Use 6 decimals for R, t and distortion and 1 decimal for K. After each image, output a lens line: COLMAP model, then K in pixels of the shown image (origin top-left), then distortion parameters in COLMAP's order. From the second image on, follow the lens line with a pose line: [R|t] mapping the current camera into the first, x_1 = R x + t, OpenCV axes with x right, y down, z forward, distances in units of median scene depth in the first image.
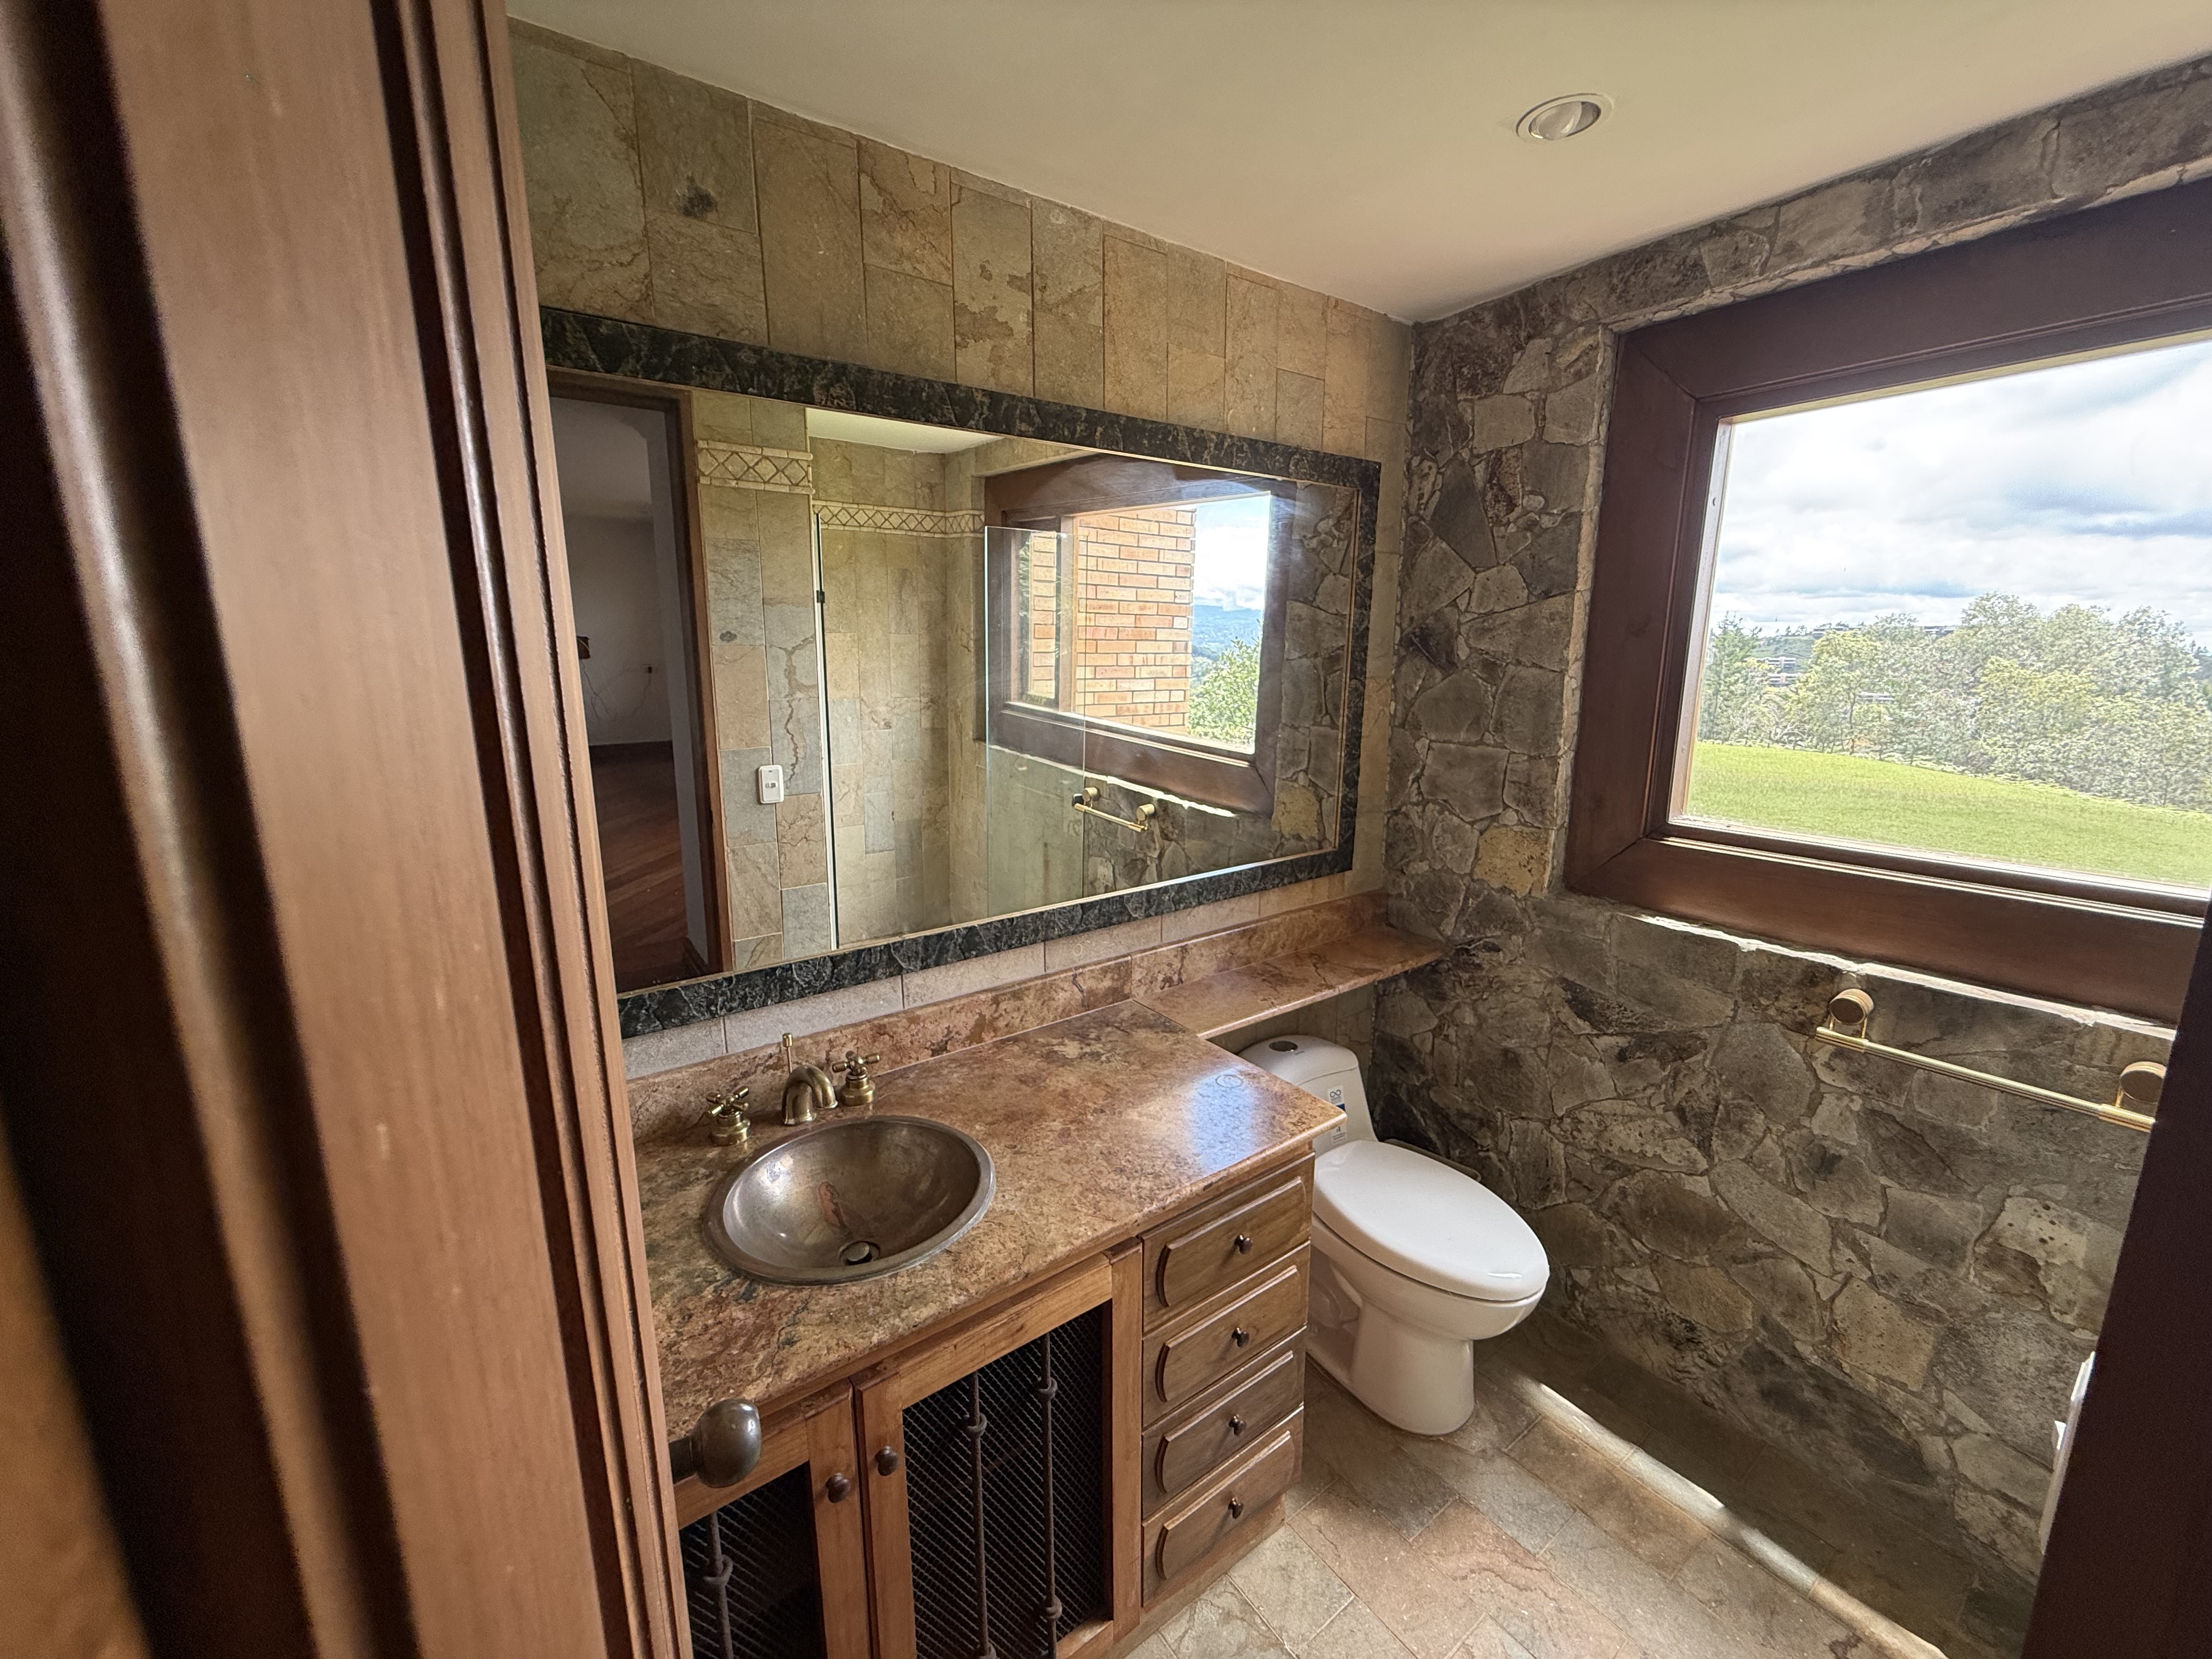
lens RADIAL K [[882.7, 0, 1106.0], [0, 882.7, 829.5], [0, 0, 1]] dist [-0.000658, -0.000285]
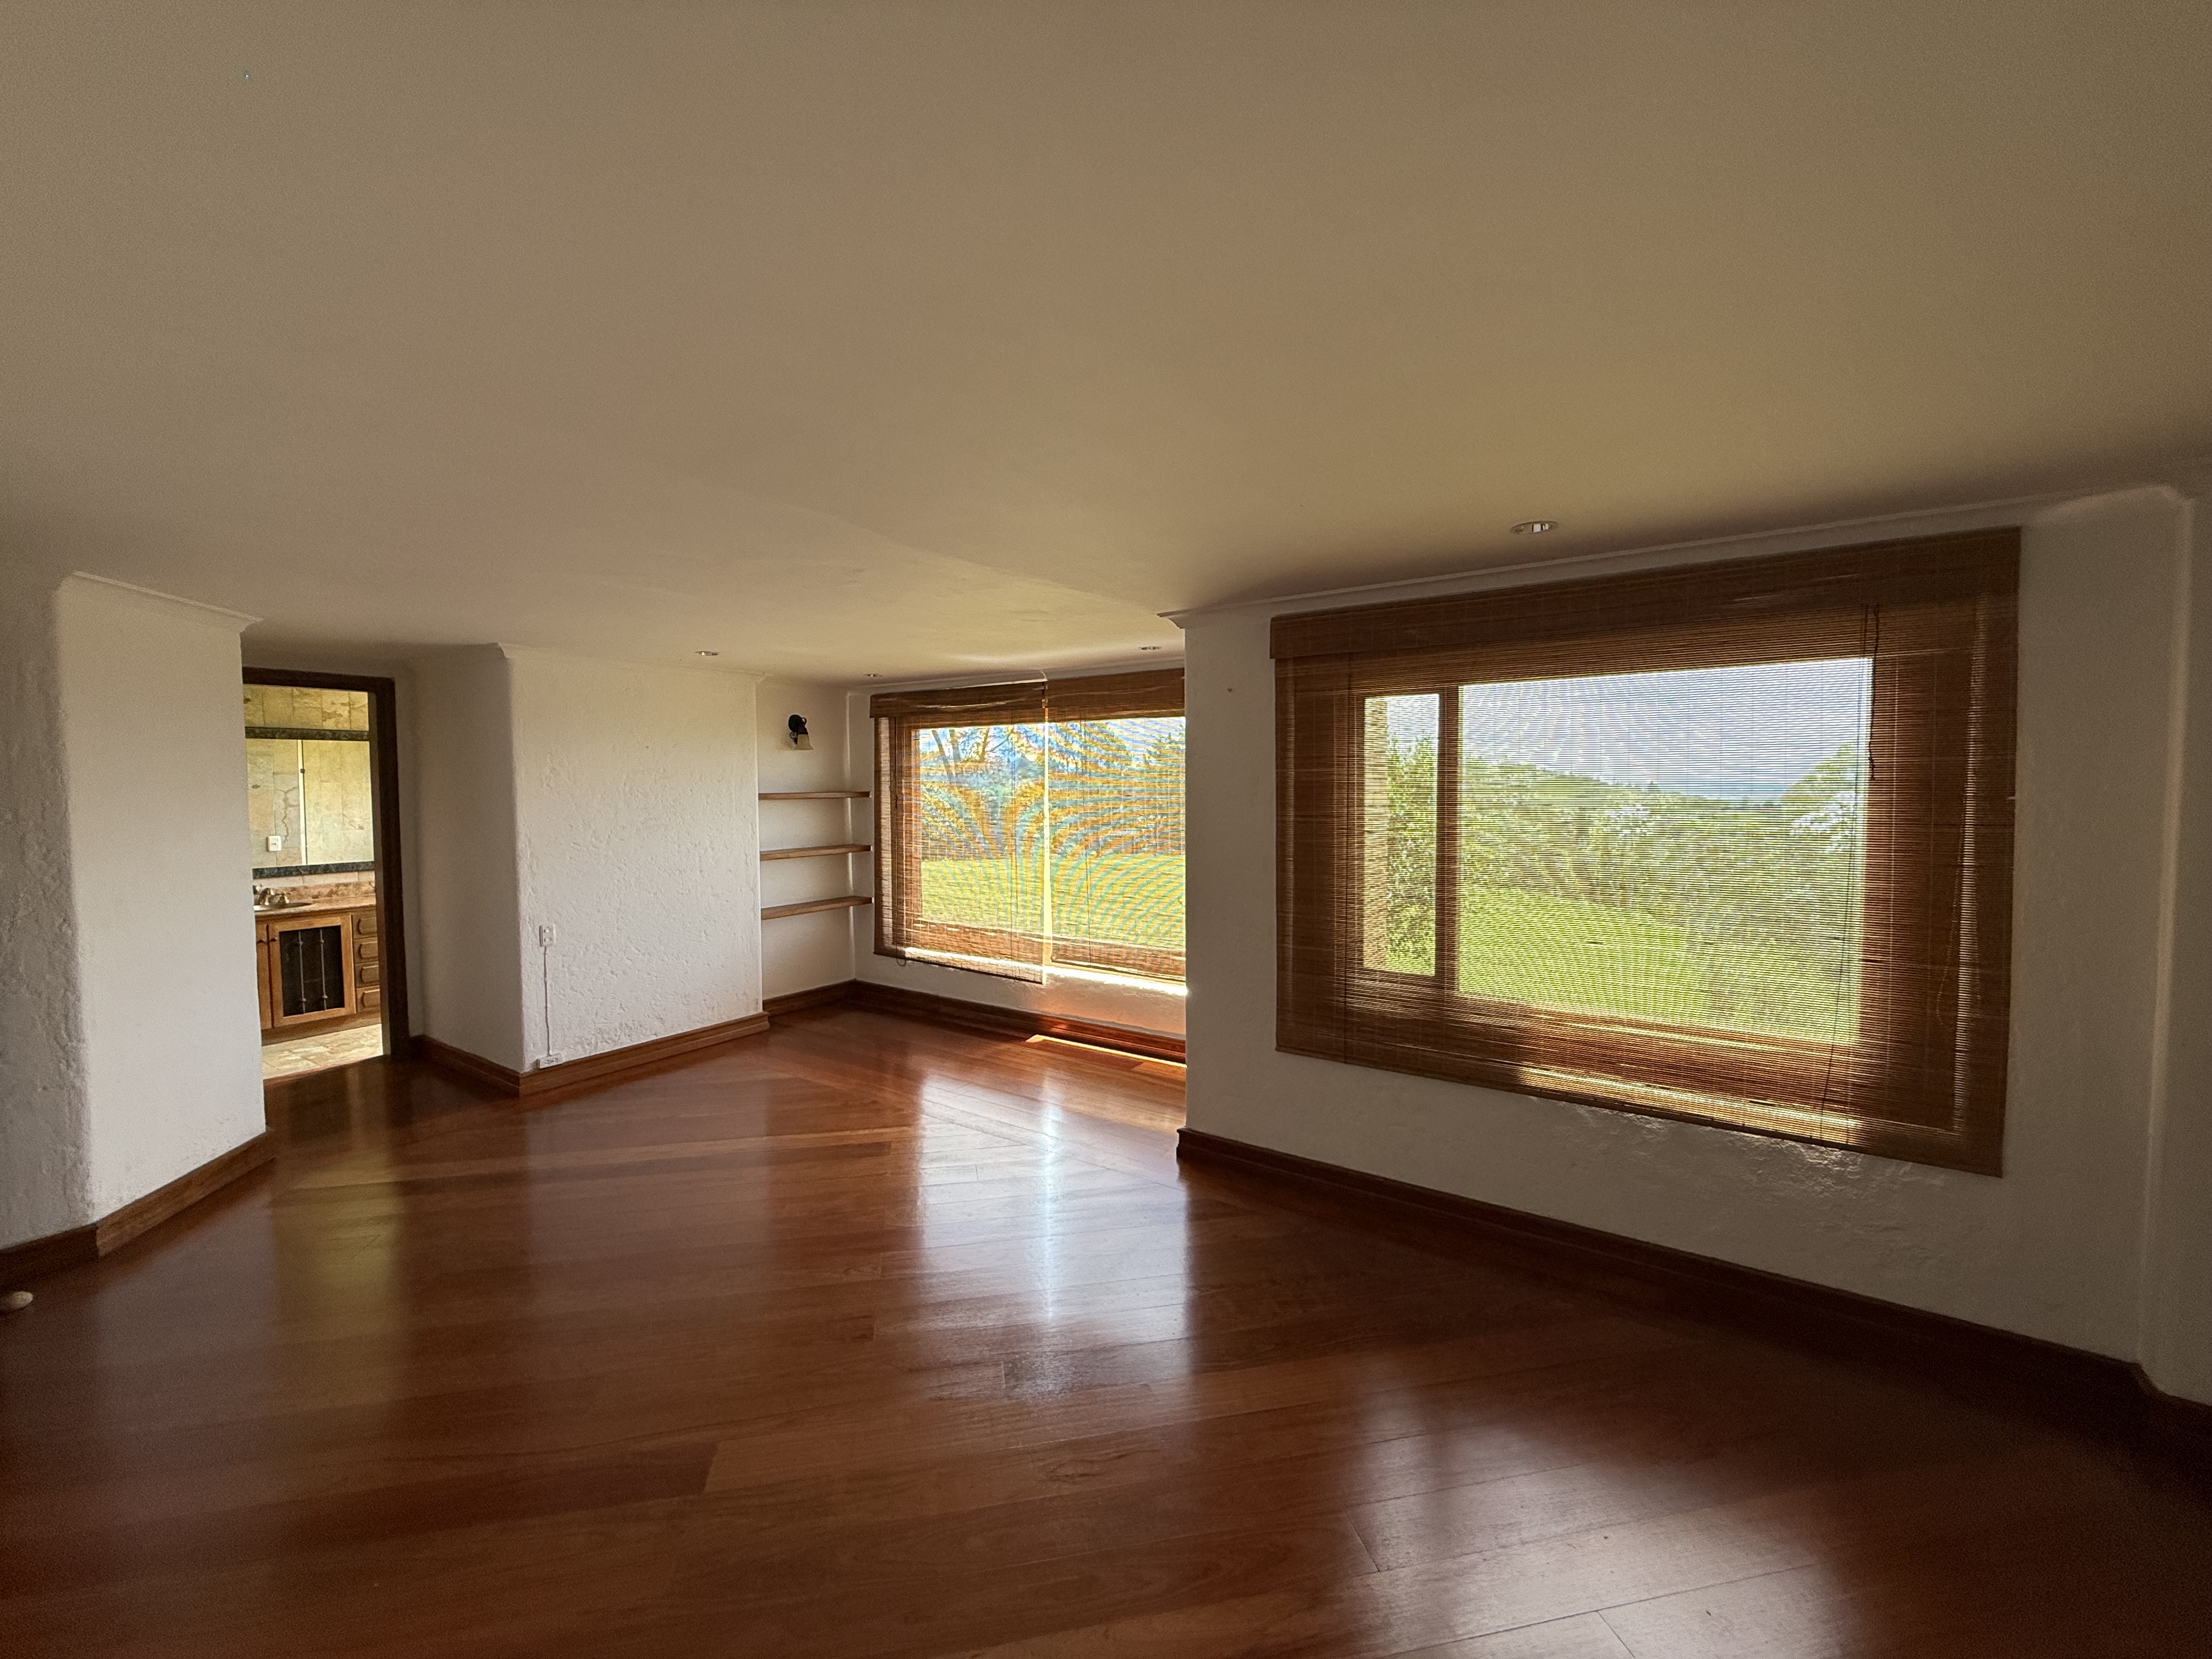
lens RADIAL K [[882.7, 0, 1106.0], [0, 882.7, 829.5], [0, 0, 1]] dist [-0.000658, -0.000285]
pose [[0.940407, -0.019208, 0.339509, 1.820113], [0.070151, 0.987886, -0.138420, 0.771654], [-0.332738, 0.153988, 0.930362, -3.895789]]
